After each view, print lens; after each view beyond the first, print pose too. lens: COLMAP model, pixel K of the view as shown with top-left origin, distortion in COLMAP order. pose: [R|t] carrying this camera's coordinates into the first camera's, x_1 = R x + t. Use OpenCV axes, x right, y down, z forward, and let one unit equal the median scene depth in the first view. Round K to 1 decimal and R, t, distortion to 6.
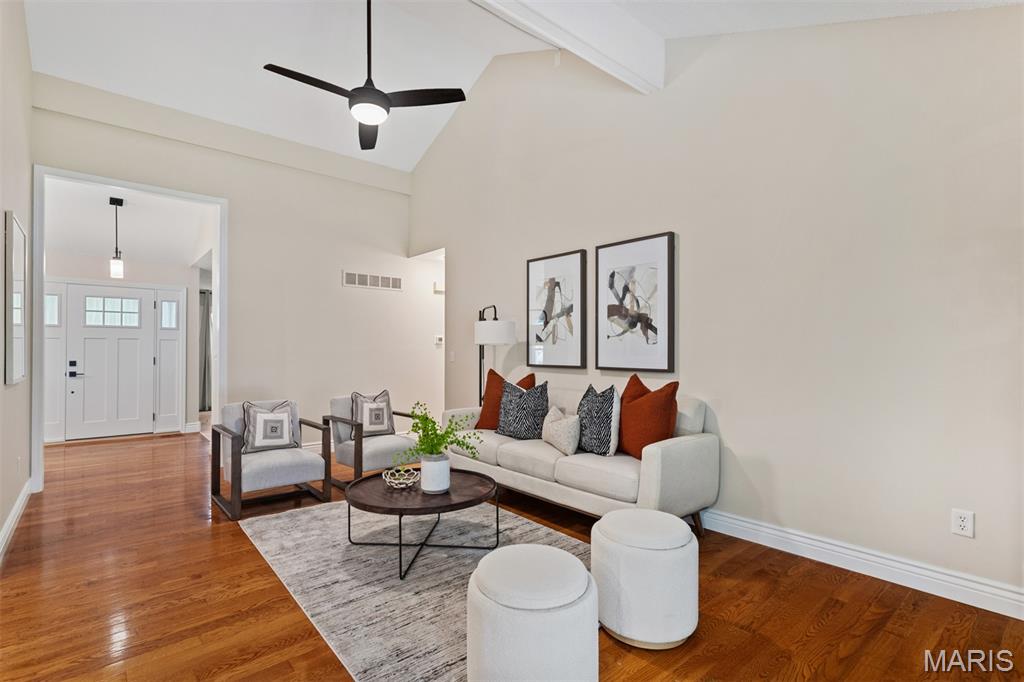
lens RADIAL K [[490.1, 0, 498.0], [0, 490.1, 345.4], [0, 0, 1]] dist [0.000818, -0.000136]
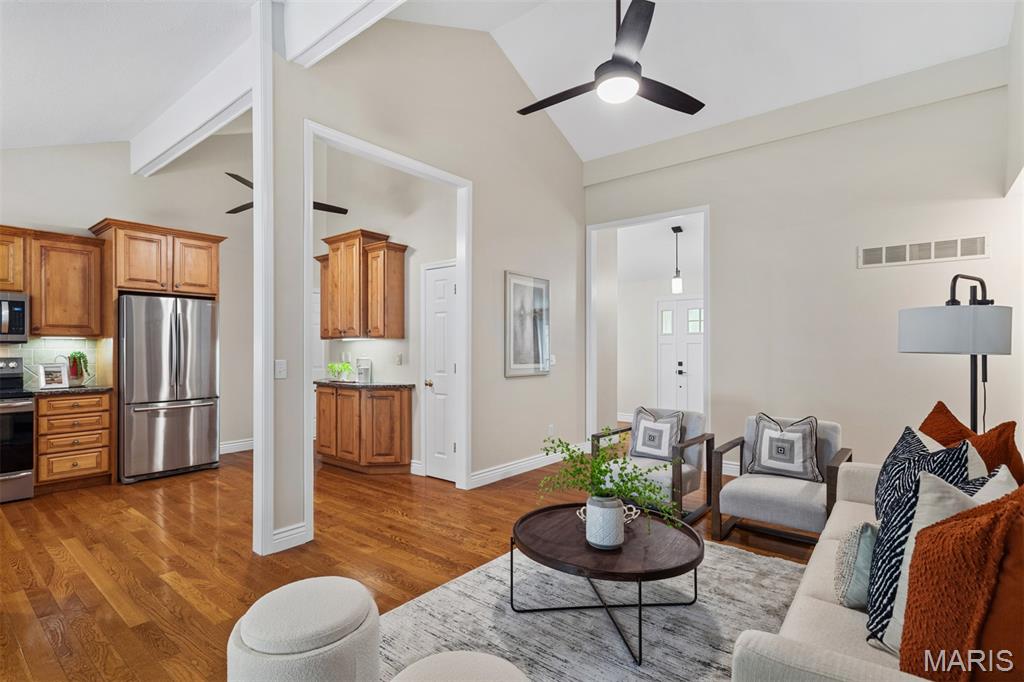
lens RADIAL K [[490.1, 0, 498.0], [0, 490.1, 345.4], [0, 0, 1]] dist [0.000818, -0.000136]
pose [[0.175647, -0.006474, -0.984432, 0.402917], [0.008636, 0.999950, -0.005035, -0.011092], [0.984415, -0.007617, 0.175694, 0.458838]]
